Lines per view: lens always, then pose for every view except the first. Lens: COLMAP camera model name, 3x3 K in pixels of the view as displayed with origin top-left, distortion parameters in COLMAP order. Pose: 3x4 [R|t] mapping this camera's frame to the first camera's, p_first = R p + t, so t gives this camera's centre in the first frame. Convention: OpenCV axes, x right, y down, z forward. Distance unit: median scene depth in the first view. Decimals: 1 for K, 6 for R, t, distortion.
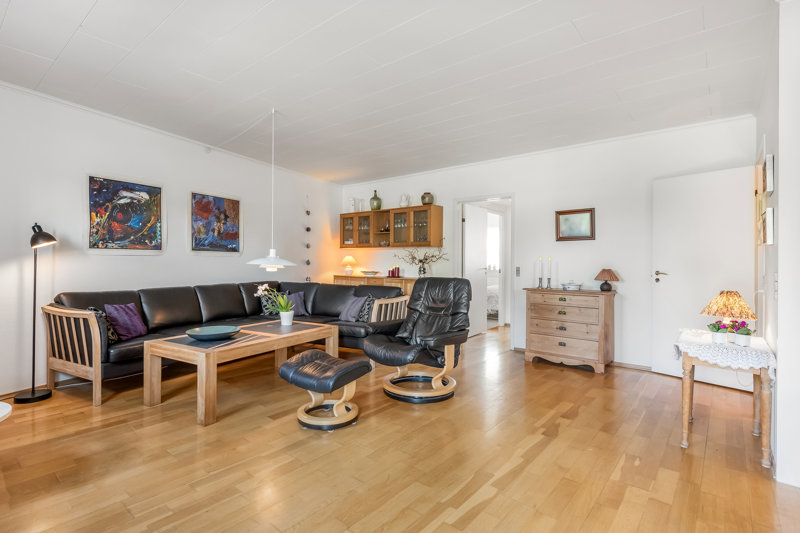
lens RADIAL K [[398.4, 0, 399.9], [0, 398.4, 265.7], [0, 0, 1]] dist [-0.000422, -0.001271]
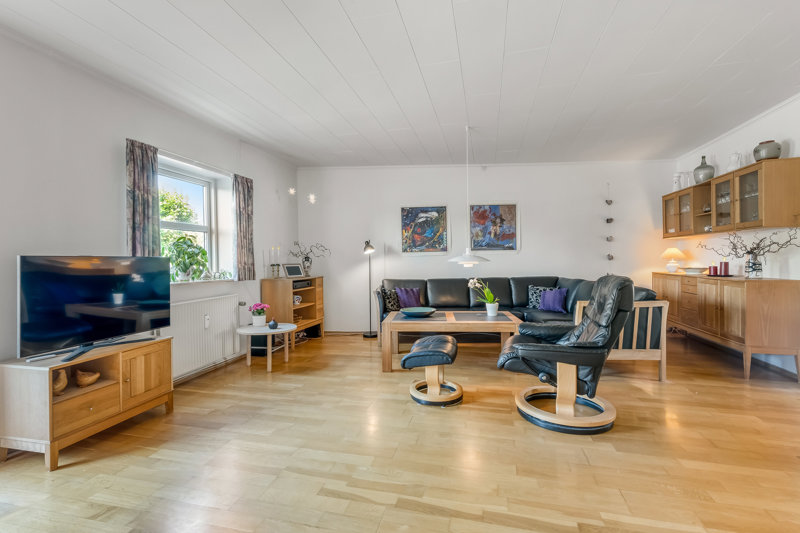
lens RADIAL K [[370.6, 0, 398.4], [0, 370.6, 266.0], [0, 0, 1]] dist [0.011191, -0.000867]
pose [[0.408960, 0.000646, -0.912552, 0.466224], [0.010842, 0.999926, 0.005567, 0.001972], [0.912488, -0.012170, 0.408923, 0.295292]]
